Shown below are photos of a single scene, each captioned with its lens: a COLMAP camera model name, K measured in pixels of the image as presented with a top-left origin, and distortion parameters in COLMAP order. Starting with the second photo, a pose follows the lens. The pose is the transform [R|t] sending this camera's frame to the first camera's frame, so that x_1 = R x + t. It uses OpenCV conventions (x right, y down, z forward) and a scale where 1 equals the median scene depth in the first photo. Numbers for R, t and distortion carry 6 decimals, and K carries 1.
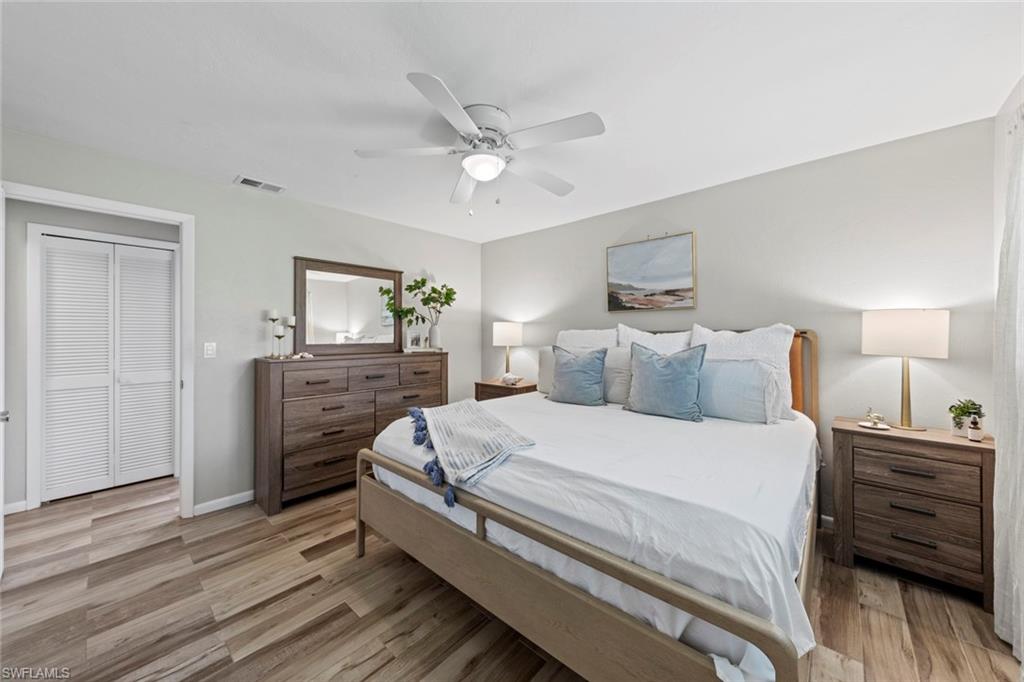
lens RADIAL K [[364.9, 0, 514.0], [0, 364.9, 336.3], [0, 0, 1]] dist [0.000929, -0.000119]
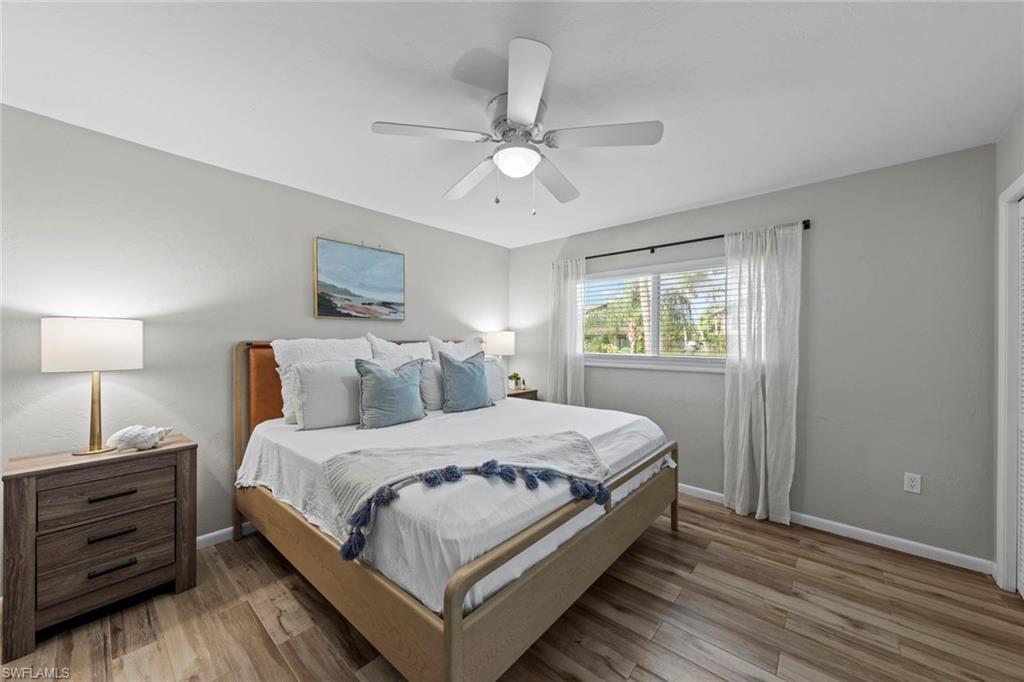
lens RADIAL K [[371.3, 0, 513.4], [0, 371.3, 343.9], [0, 0, 1]] dist [0.000312, -0.000020]
pose [[-0.017735, -0.003600, 0.999836, -0.658306], [0.004035, 0.999985, 0.003672, -0.008691], [-0.999835, 0.004099, -0.017720, 0.662034]]
